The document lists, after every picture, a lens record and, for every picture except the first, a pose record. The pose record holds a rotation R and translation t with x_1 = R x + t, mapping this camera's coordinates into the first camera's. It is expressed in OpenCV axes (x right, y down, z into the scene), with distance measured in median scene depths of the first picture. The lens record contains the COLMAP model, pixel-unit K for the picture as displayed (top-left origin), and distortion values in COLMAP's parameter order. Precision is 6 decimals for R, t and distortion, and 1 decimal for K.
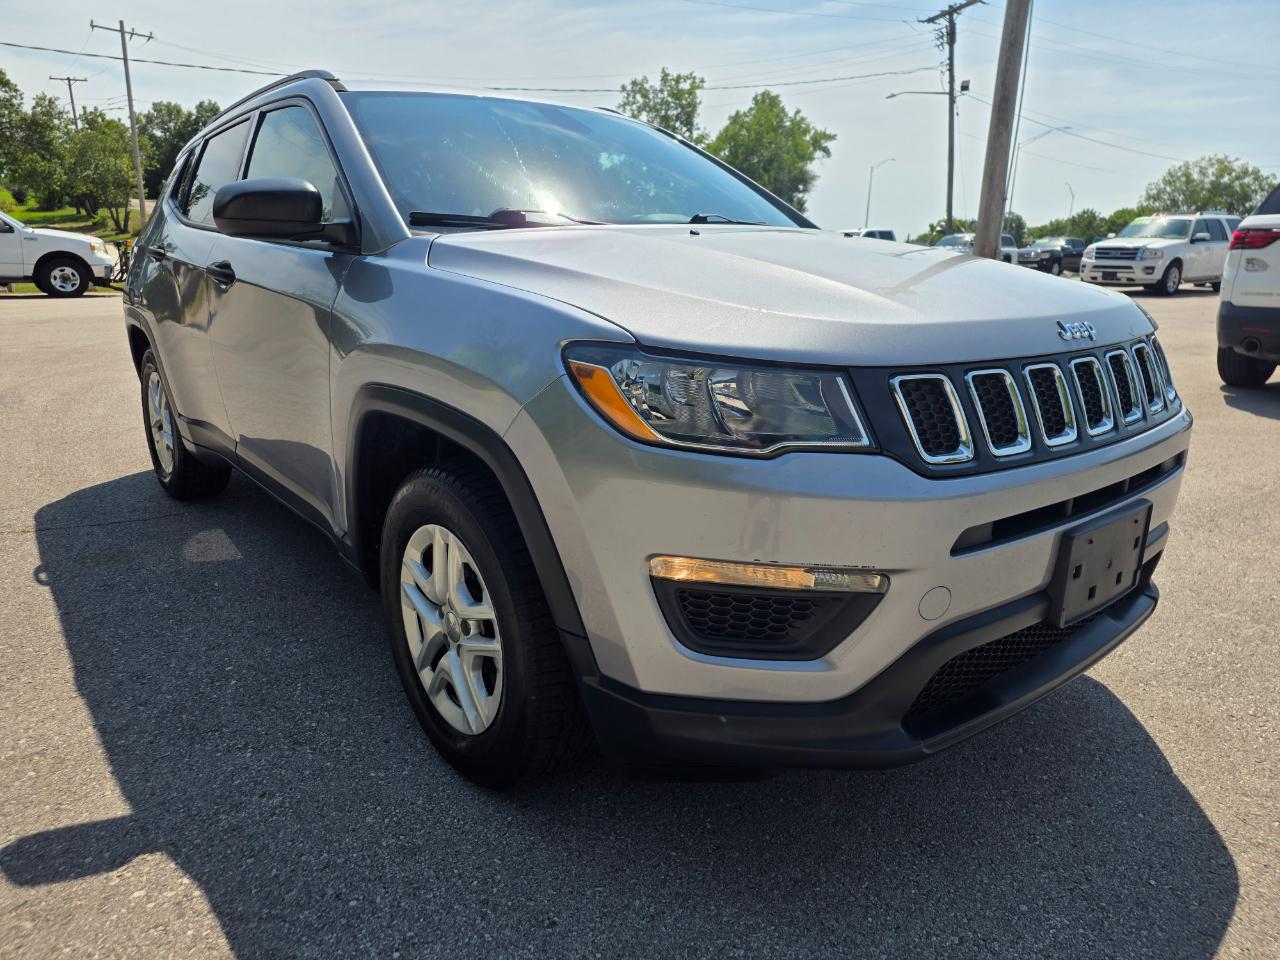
lens RADIAL K [[858.3, 0, 633.8], [0, 858.3, 463.2], [0, 0, 1]] dist [0.051251, -0.029691]
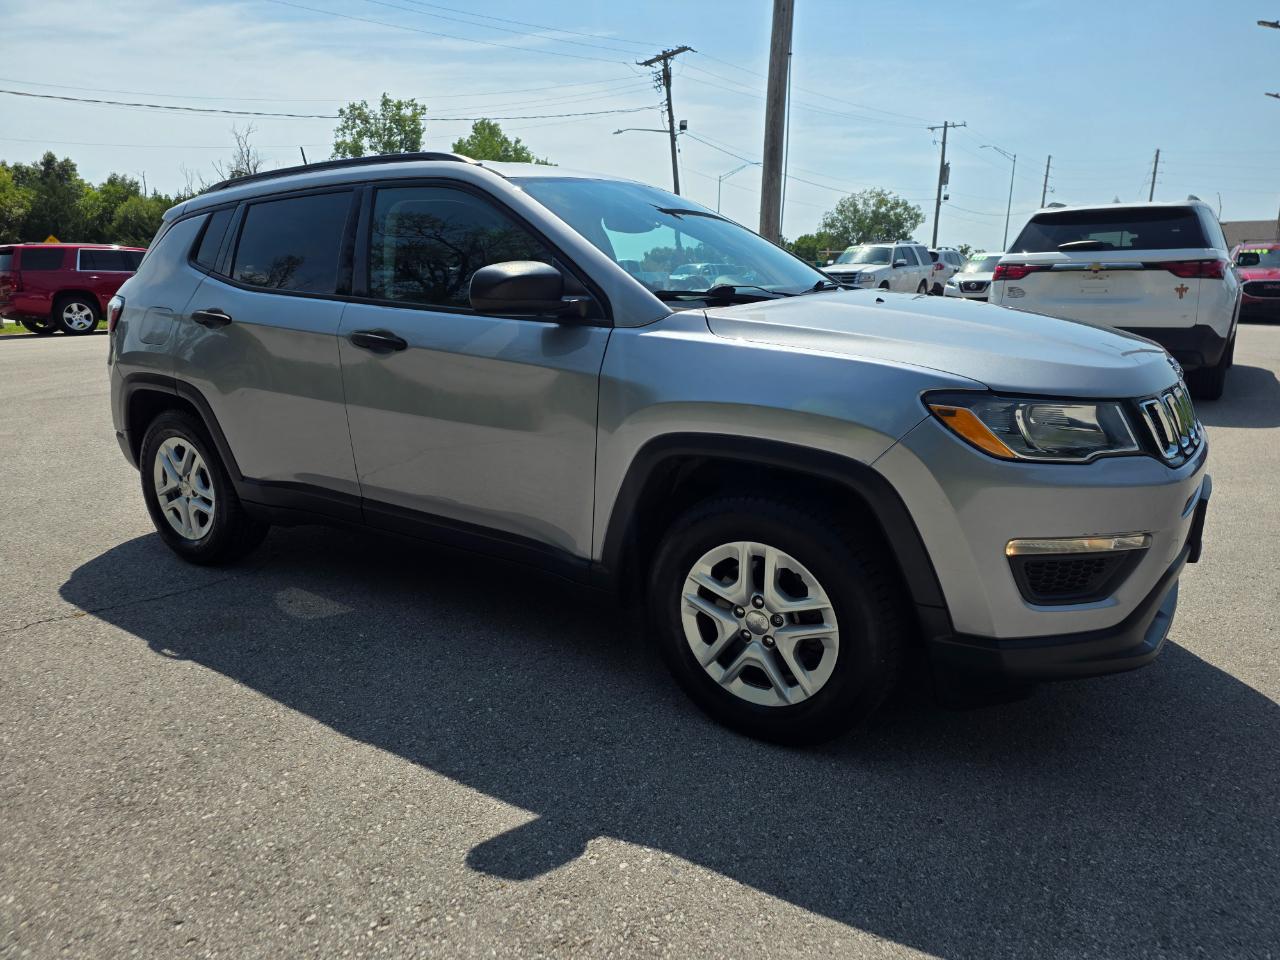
lens RADIAL K [[858.3, 0, 616.8], [0, 858.3, 470.6], [0, 0, 1]] dist [0.051251, -0.029691]
pose [[0.957477, -0.082668, 0.276412, -0.083321], [0.087932, 0.996104, -0.006682, -0.004423], [-0.274782, 0.030703, 0.961016, -0.016390]]
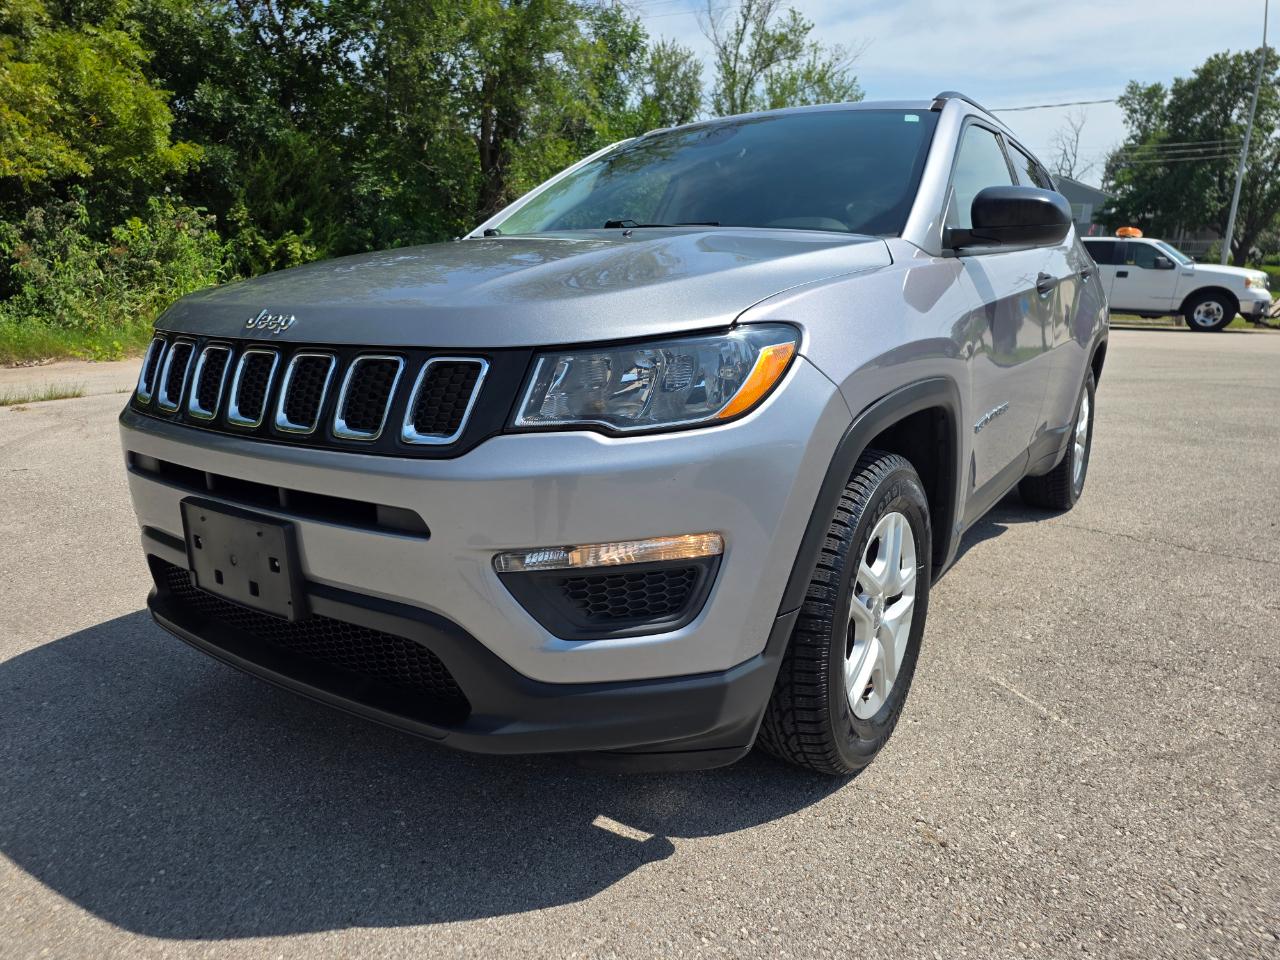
lens RADIAL K [[858.3, 0, 634.2], [0, 858.3, 480.2], [0, 0, 1]] dist [0.051251, -0.029691]
pose [[0.263643, 0.212914, -0.940829, 0.157053], [-0.236447, 0.959846, 0.150960, -0.022434], [0.935192, 0.182657, 0.303400, 0.111782]]
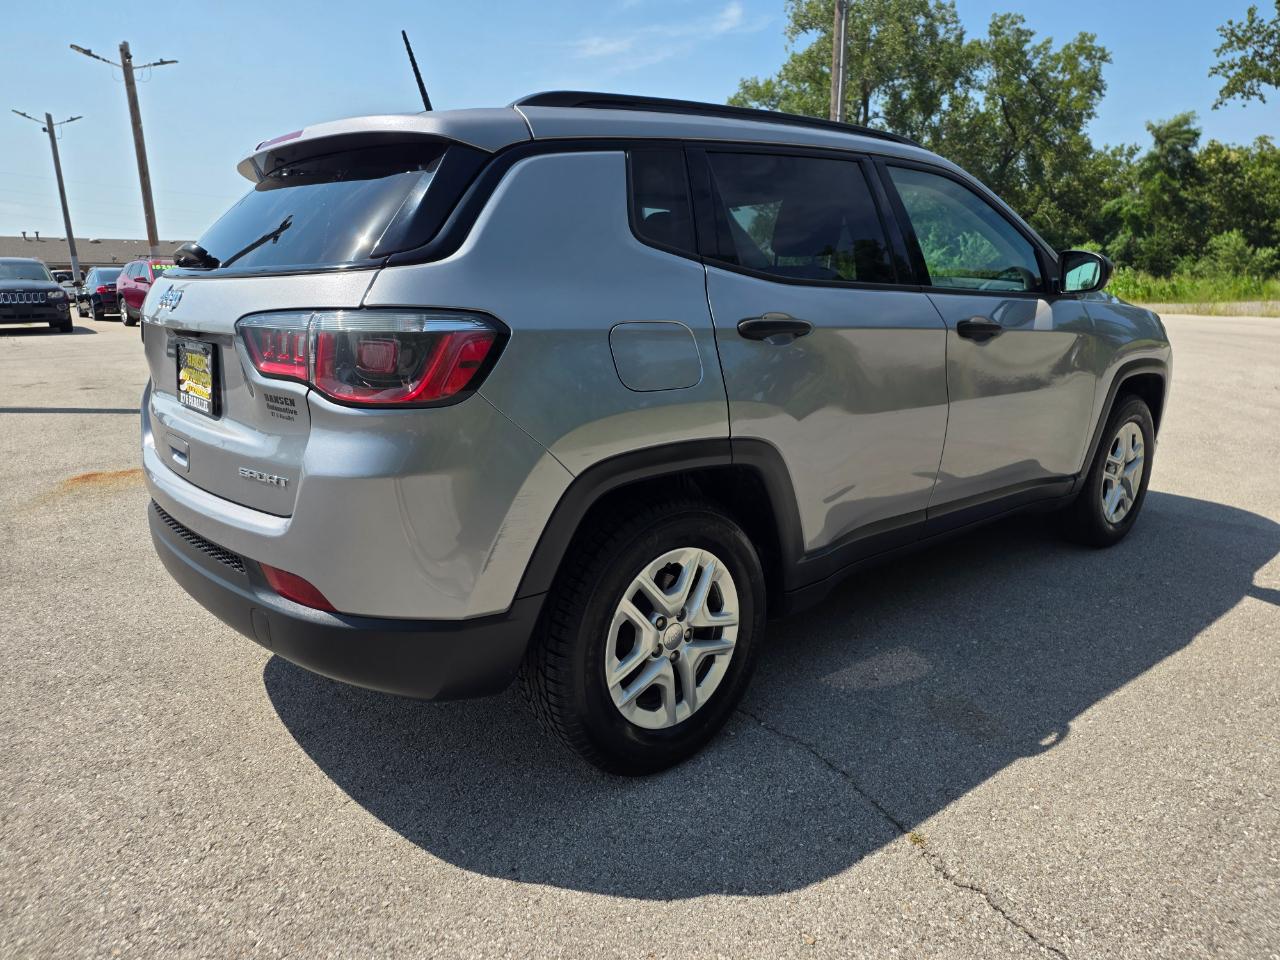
lens RADIAL K [[858.3, 0, 647.2], [0, 858.3, 478.0], [0, 0, 1]] dist [0.051251, -0.029691]
pose [[-0.038658, -0.235405, 0.971128, -0.252521], [0.251799, 0.938199, 0.237446, -0.066830], [-0.967007, 0.253708, 0.023005, 0.236502]]
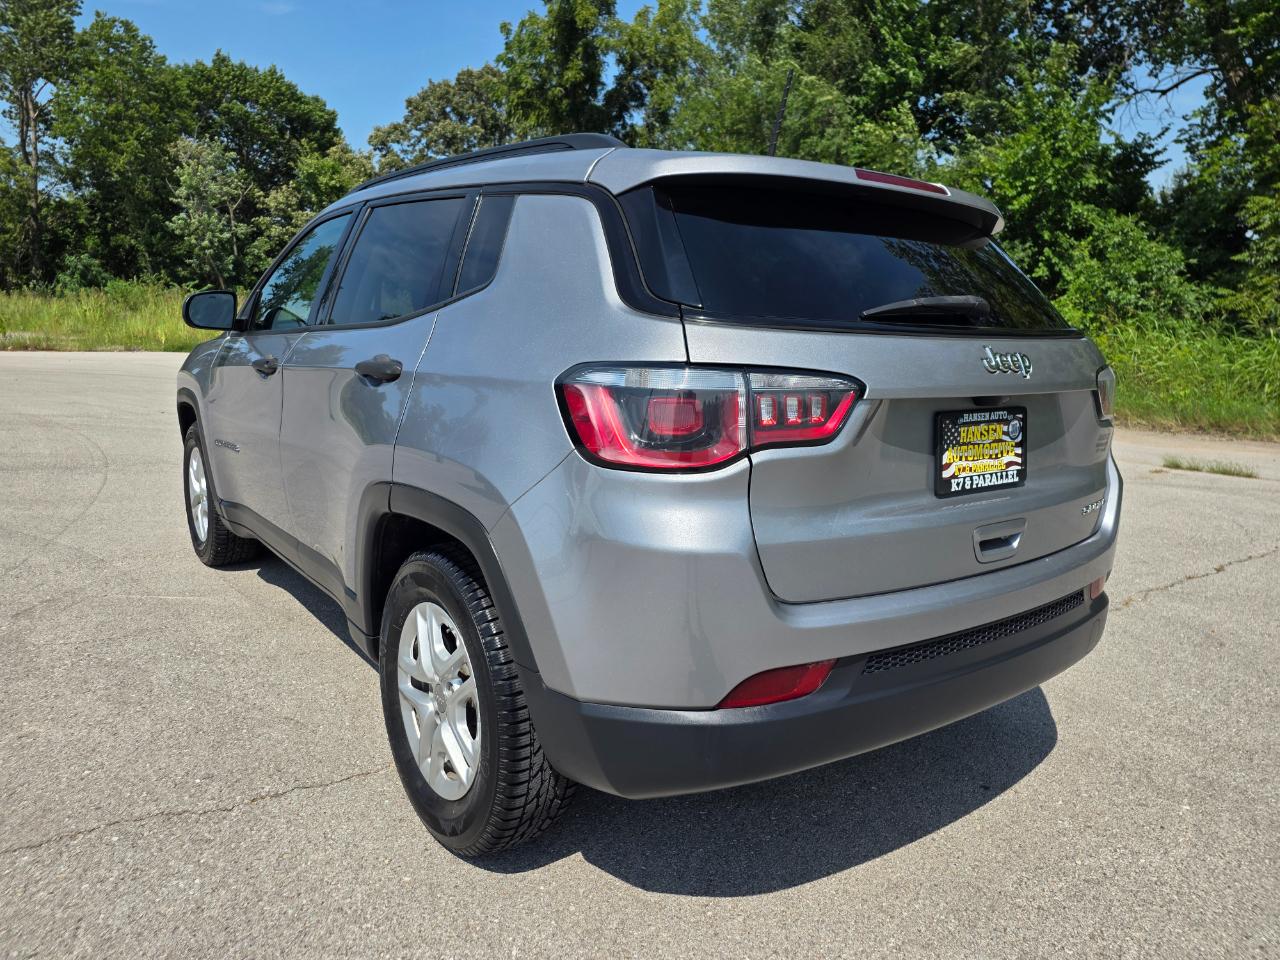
lens RADIAL K [[858.3, 0, 648.1], [0, 858.3, 486.3], [0, 0, 1]] dist [0.051251, -0.029691]
pose [[-0.998714, -0.043371, 0.026266, -0.077673], [-0.028243, 0.906060, 0.422206, -0.109470], [-0.042110, 0.420921, -0.906119, 0.407974]]
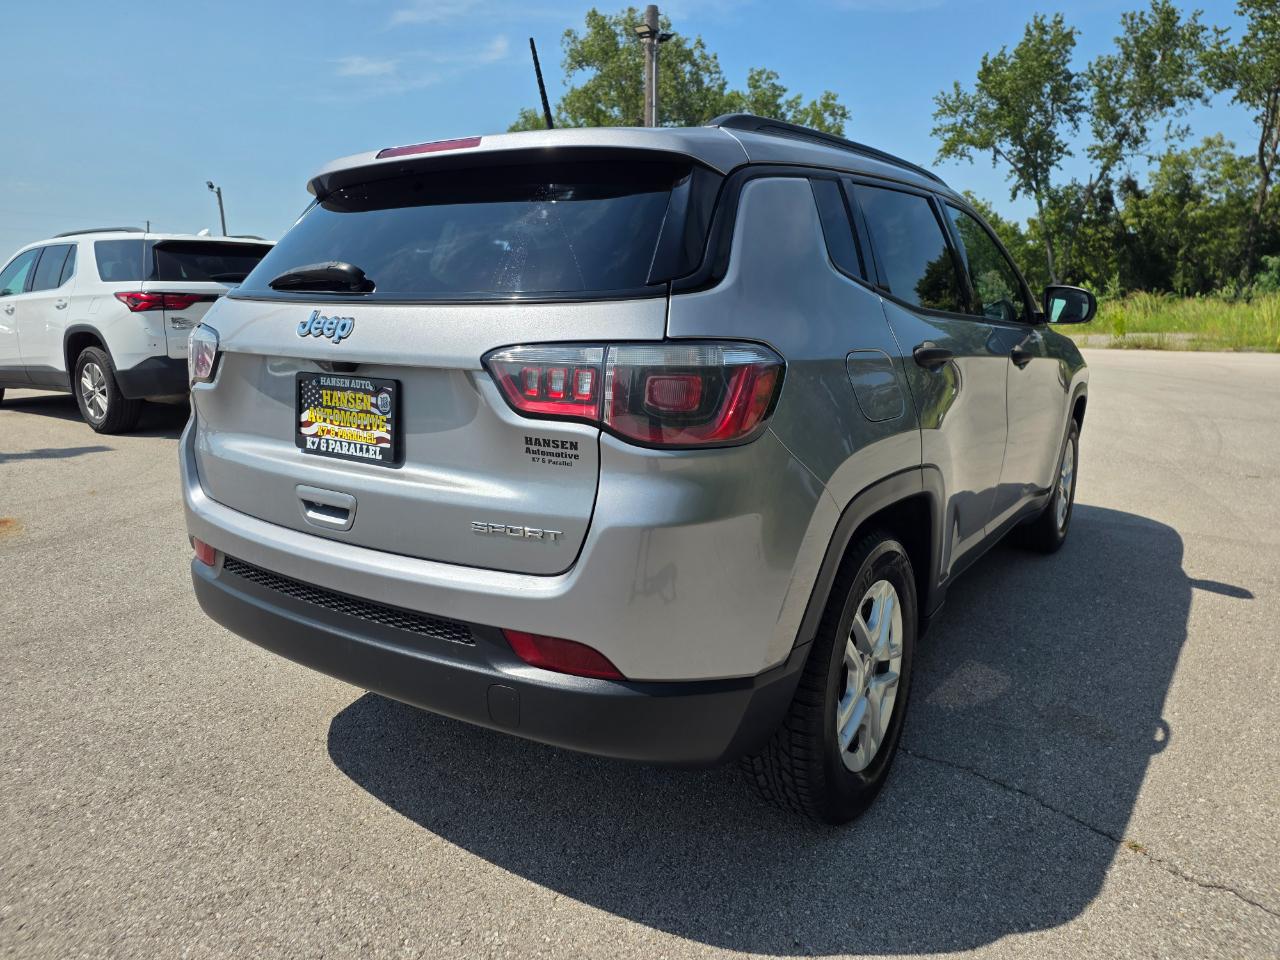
lens RADIAL K [[858.3, 0, 652.8], [0, 858.3, 471.0], [0, 0, 1]] dist [0.051251, -0.029691]
pose [[-0.296405, -0.193327, 0.935291, -0.235644], [0.225875, 0.937326, 0.265330, -0.081388], [-0.927968, 0.289904, -0.234161, 0.293081]]
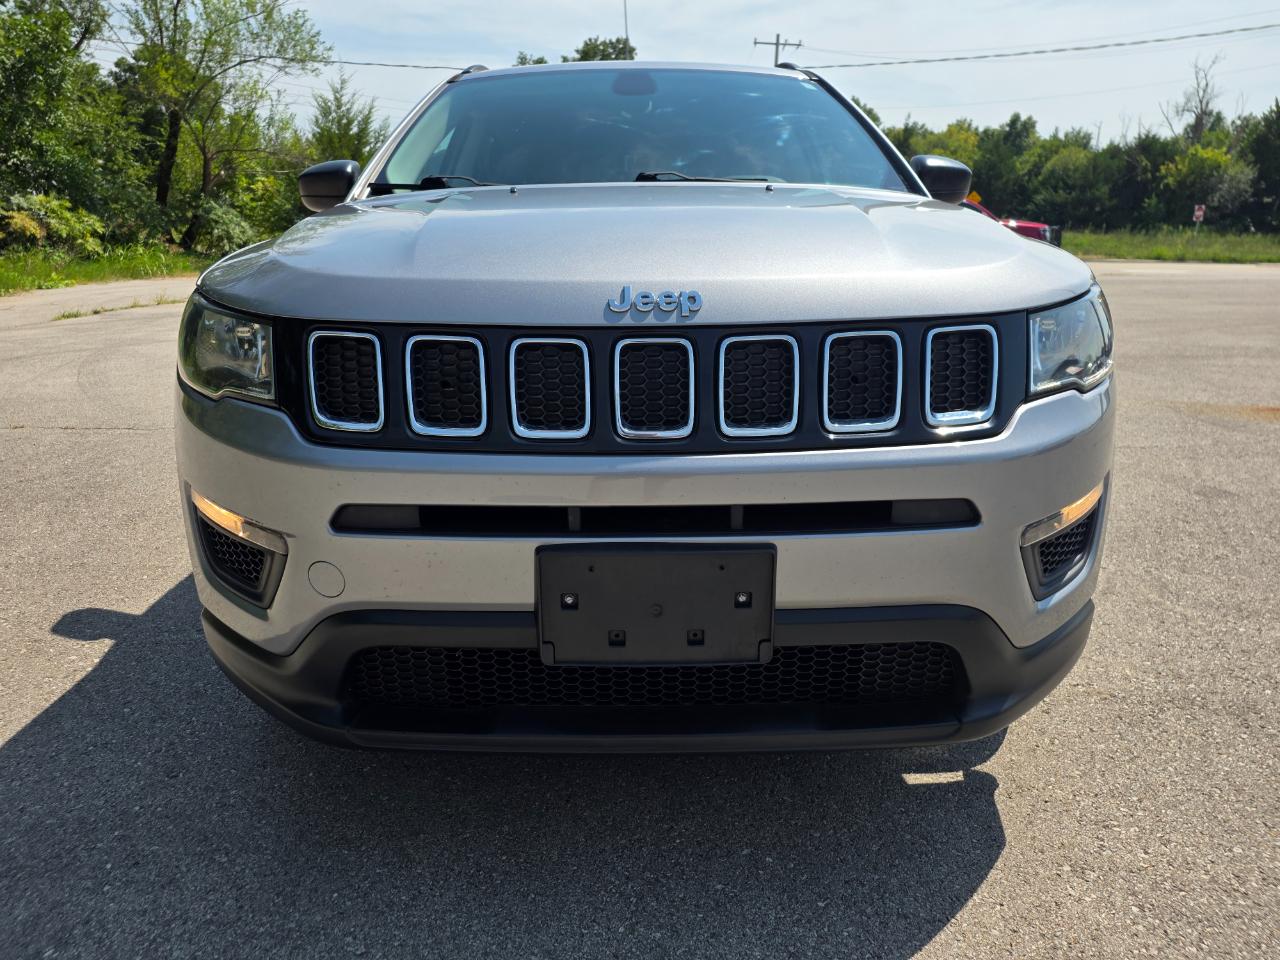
lens RADIAL K [[858.3, 0, 630.9], [0, 858.3, 485.2], [0, 0, 1]] dist [0.051251, -0.029691]
pose [[0.775937, 0.168261, -0.607956, 0.097202], [-0.146991, 0.985467, 0.085138, -0.005350], [0.613445, 0.023303, 0.789393, 0.039790]]
